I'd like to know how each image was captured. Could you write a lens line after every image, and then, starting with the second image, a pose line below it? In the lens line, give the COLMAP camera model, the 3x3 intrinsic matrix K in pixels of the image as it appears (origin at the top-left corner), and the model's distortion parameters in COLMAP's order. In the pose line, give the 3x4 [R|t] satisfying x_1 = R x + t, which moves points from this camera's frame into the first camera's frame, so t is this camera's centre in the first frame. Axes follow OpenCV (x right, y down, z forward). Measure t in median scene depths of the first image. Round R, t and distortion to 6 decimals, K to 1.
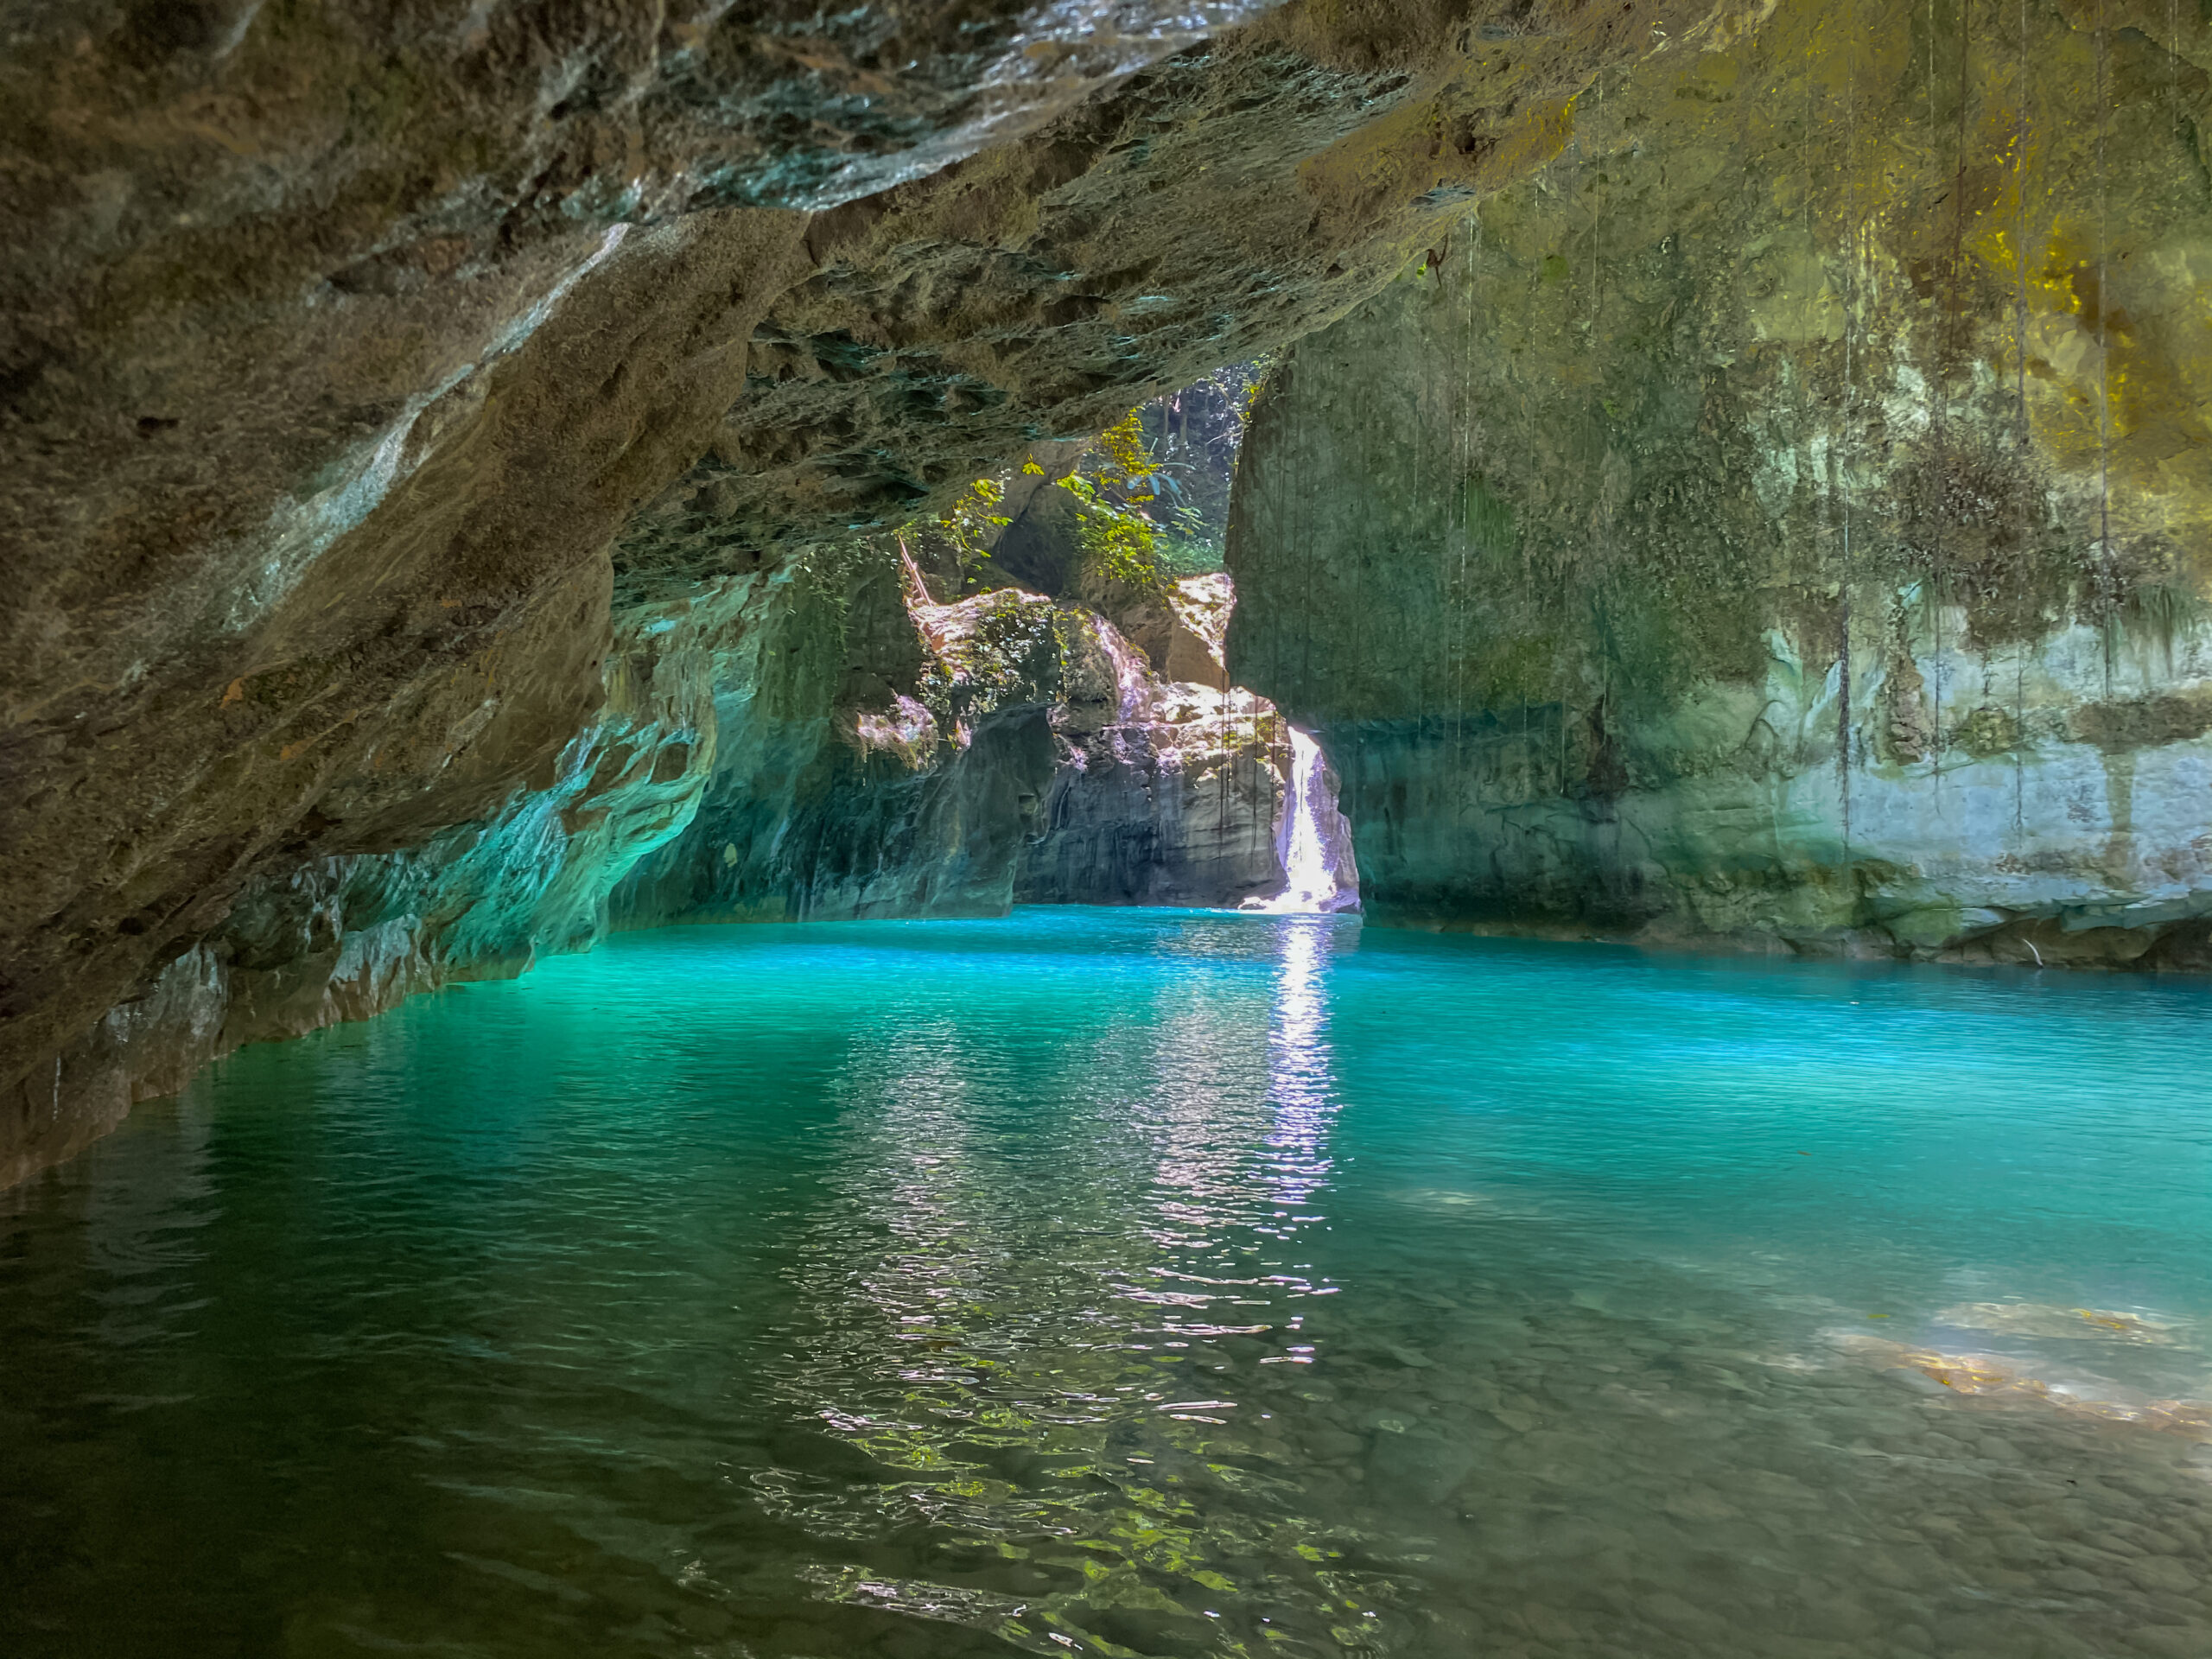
lens RADIAL K [[1640.6, 0, 1101.0], [0, 1640.6, 846.2], [0, 0, 1]] dist [0.000778, -0.001363]
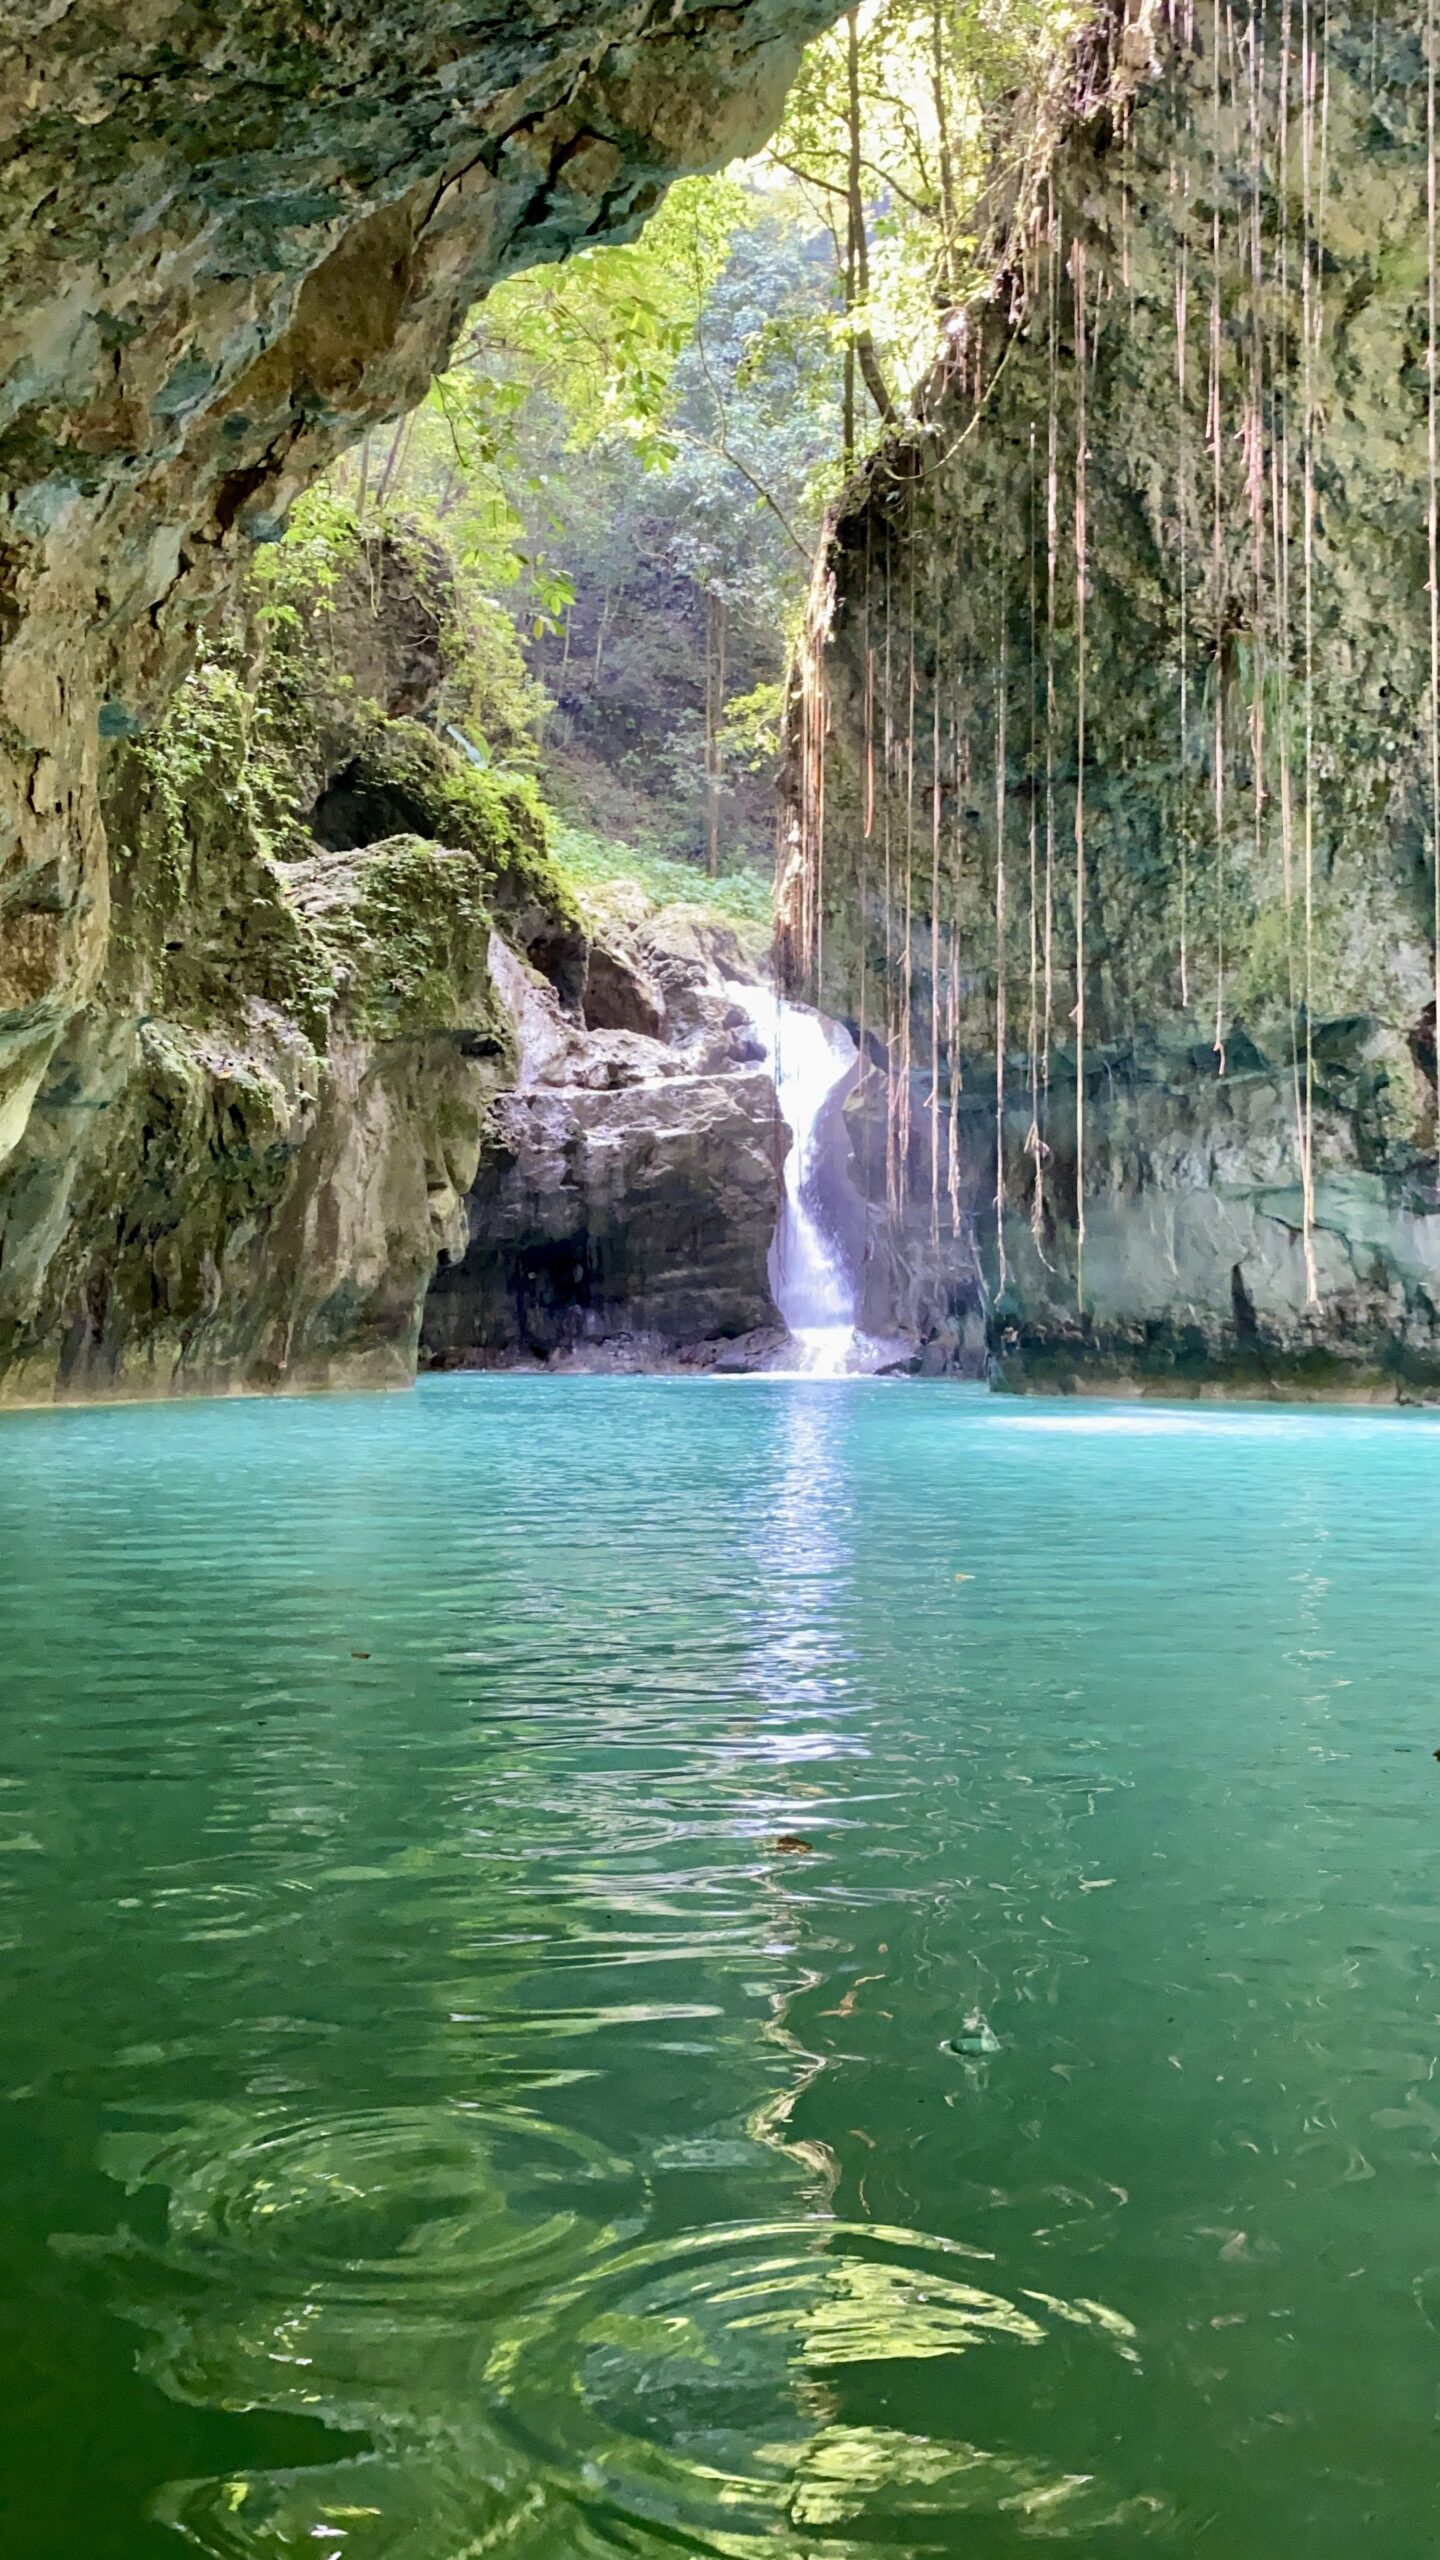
lens RADIAL K [[2192.8, 0, 720.0], [0, 2192.8, 1280.0], [0, 0, 1]] dist [0.007338, 0.001619]
pose [[0.987379, -0.016056, 0.157559, -0.050172], [0.017060, 0.999842, -0.005025, 0.006401], [-0.157453, 0.007650, 0.987497, 0.137753]]
